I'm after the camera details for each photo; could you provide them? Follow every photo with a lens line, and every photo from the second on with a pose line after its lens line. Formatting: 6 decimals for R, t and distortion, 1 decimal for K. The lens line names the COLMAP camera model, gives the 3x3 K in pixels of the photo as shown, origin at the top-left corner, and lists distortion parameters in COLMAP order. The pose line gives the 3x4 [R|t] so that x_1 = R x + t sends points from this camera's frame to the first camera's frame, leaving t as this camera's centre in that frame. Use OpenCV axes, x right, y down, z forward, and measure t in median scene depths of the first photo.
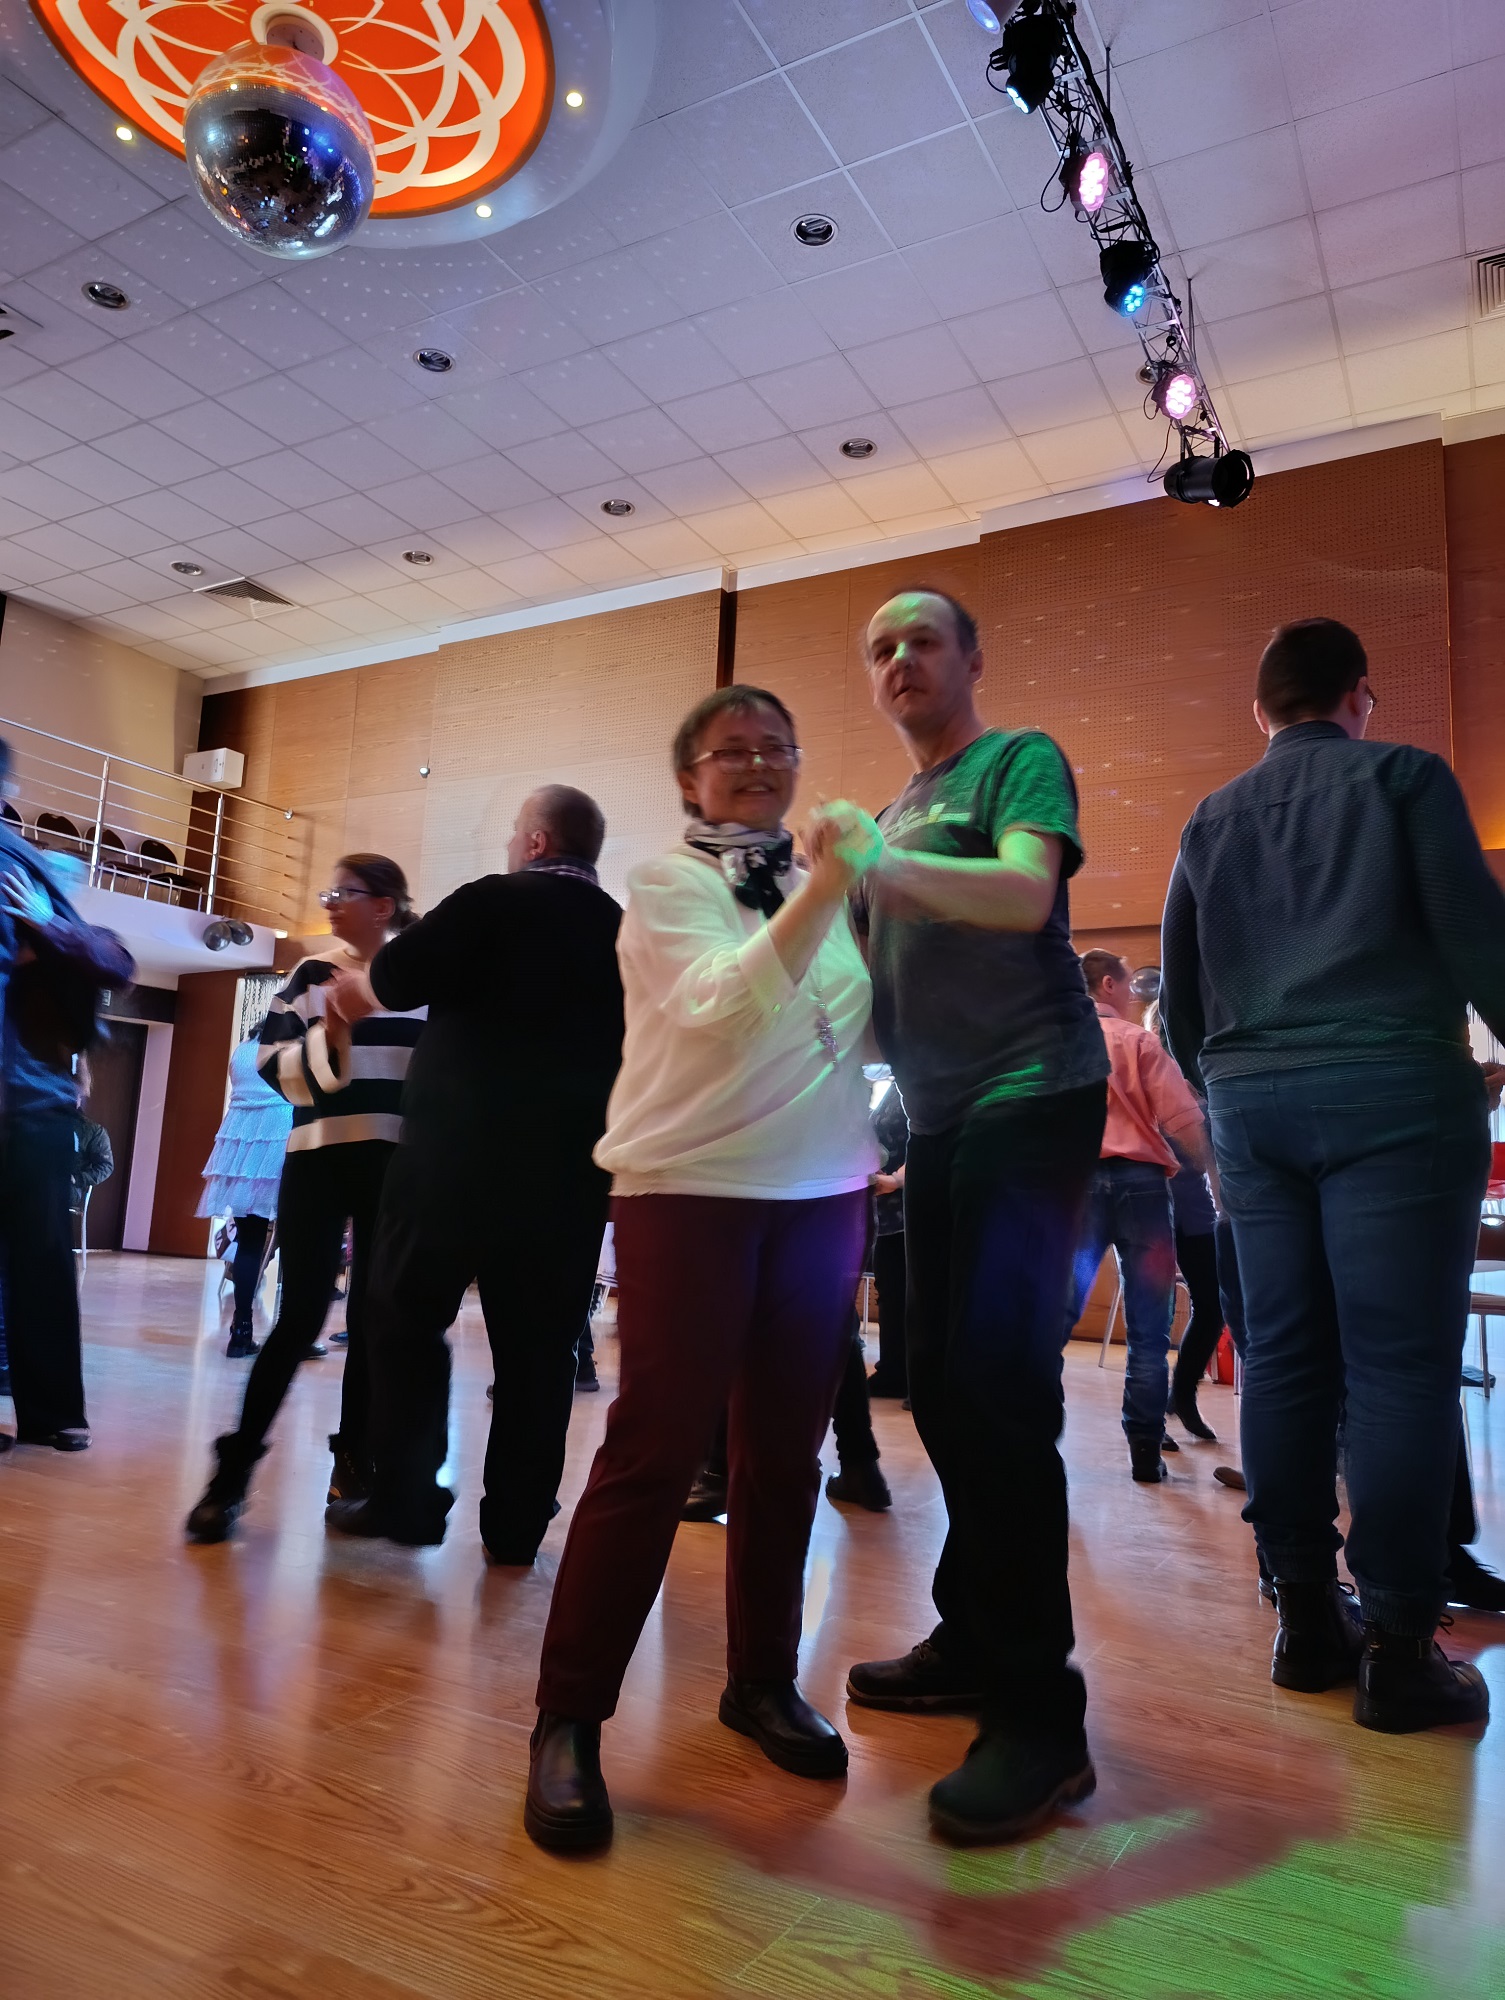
lens RADIAL K [[1371.0, 0, 760.7], [0, 1371.0, 992.7], [0, 0, 1]] dist [0.044842, -0.043630]
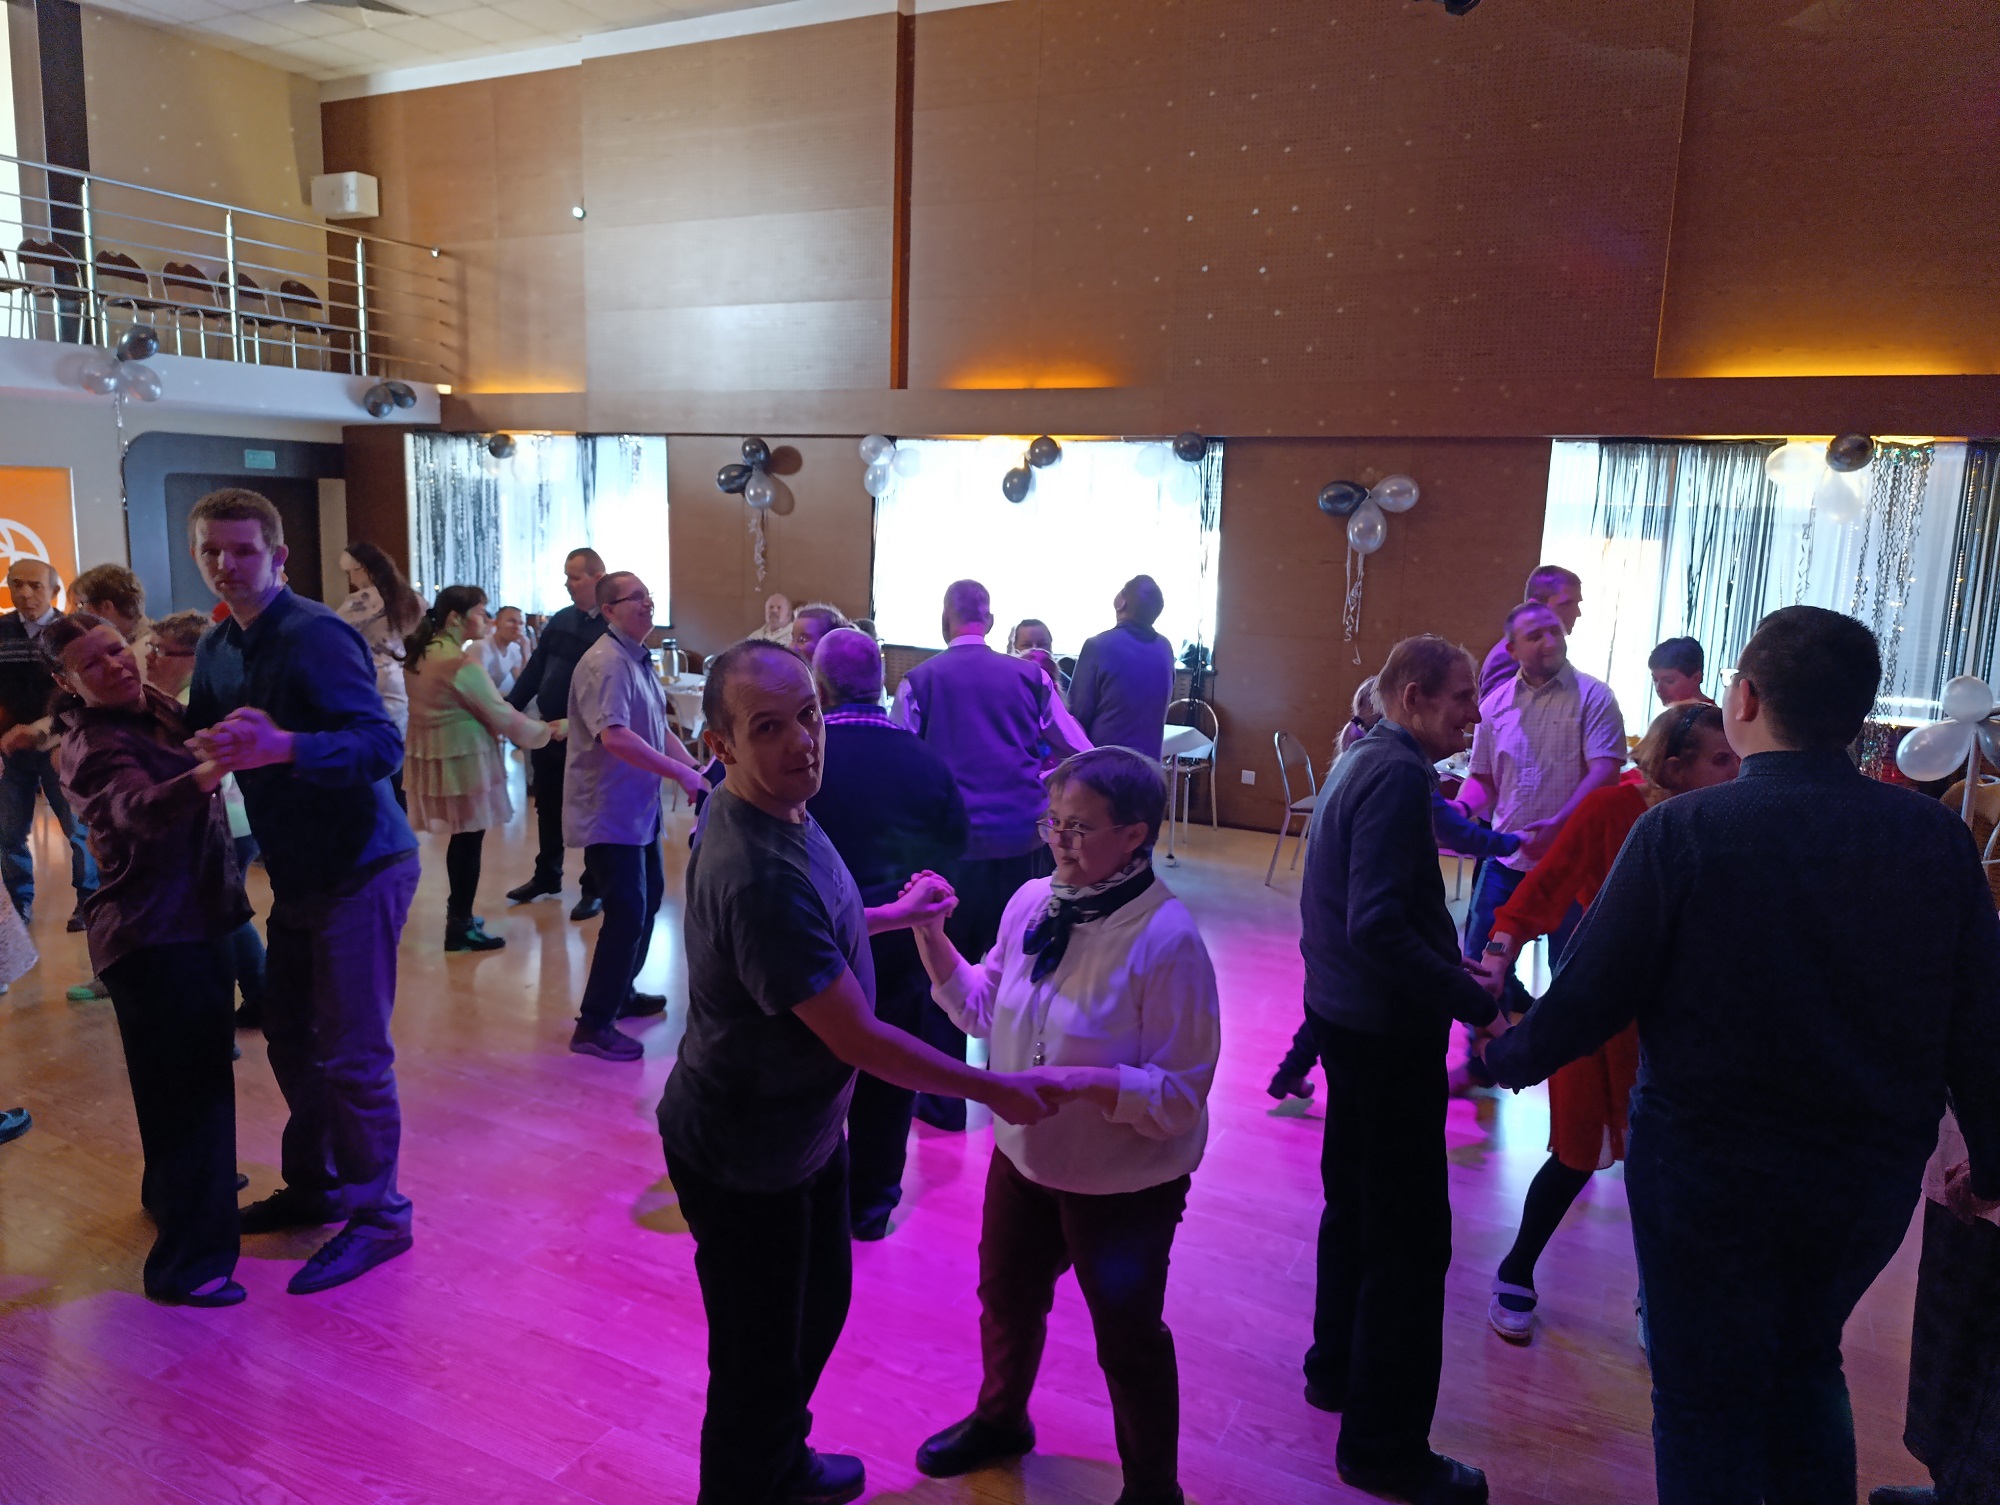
lens RADIAL K [[1380.1, 0, 1000.4], [0, 1380.1, 737.2], [0, 0, 1]] dist [0.037632, -0.041407]
pose [[0.999294, -0.018865, 0.032491, -0.000196], [0.008119, 0.952796, 0.303504, -0.174726], [-0.036683, -0.303026, 0.952276, -0.000224]]
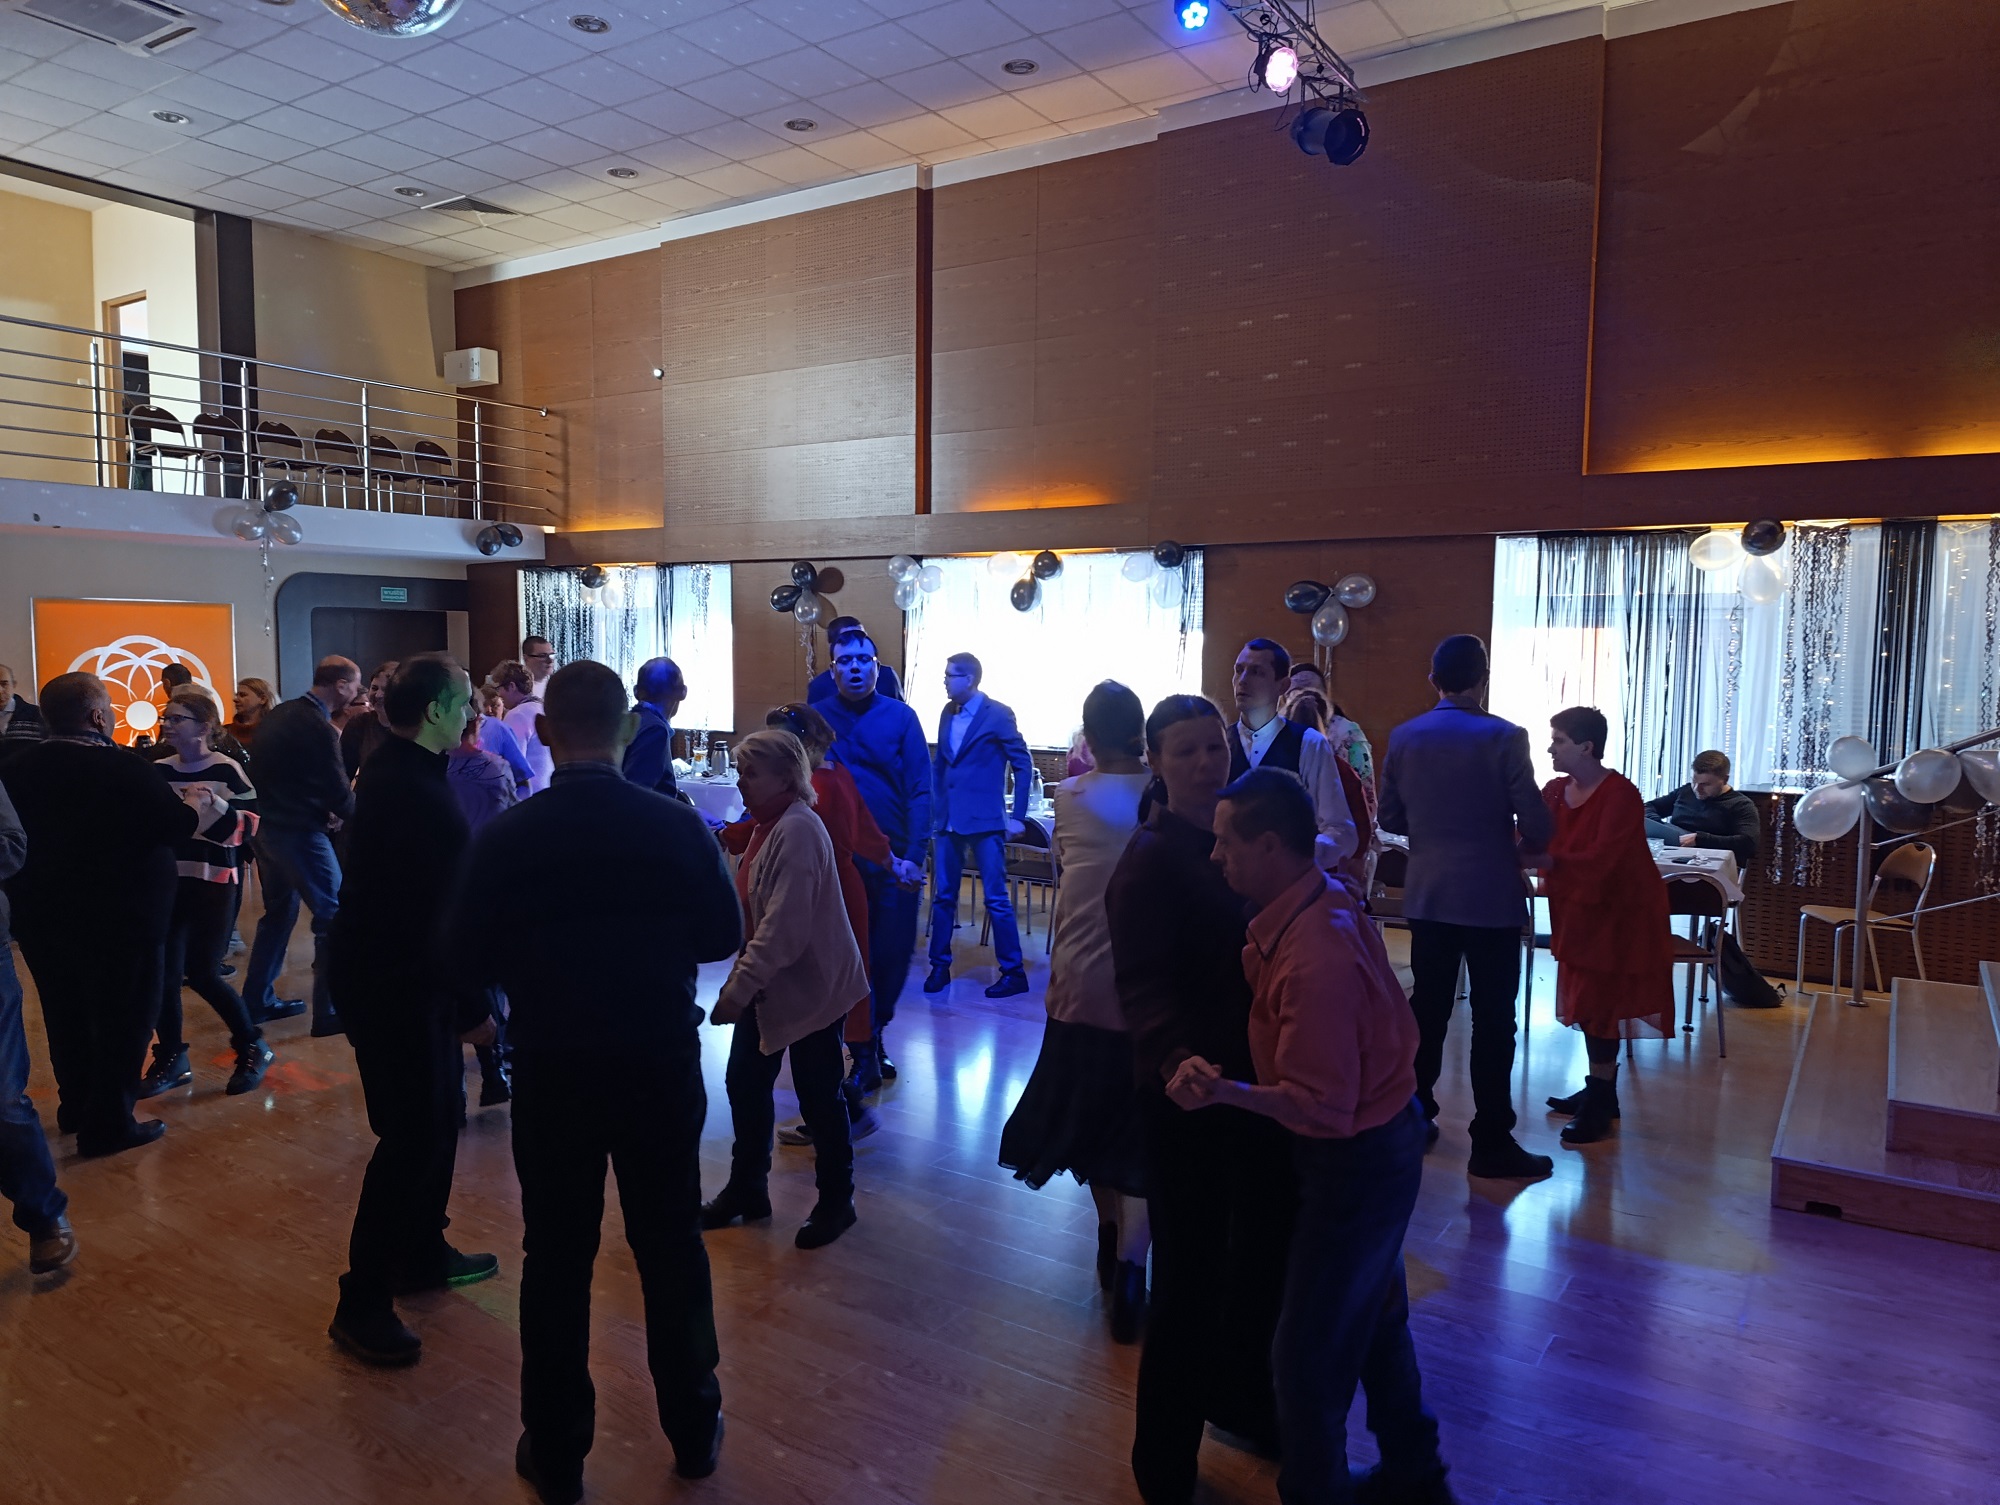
lens RADIAL K [[1371.0, 0, 999.4], [0, 1371.0, 761.3], [0, 0, 1]] dist [0.044842, -0.043630]
pose [[0.996096, -0.028646, -0.083497, 0.152510], [0.046814, 0.973338, 0.224546, -0.158391], [0.074839, -0.227579, 0.970880, -0.110822]]
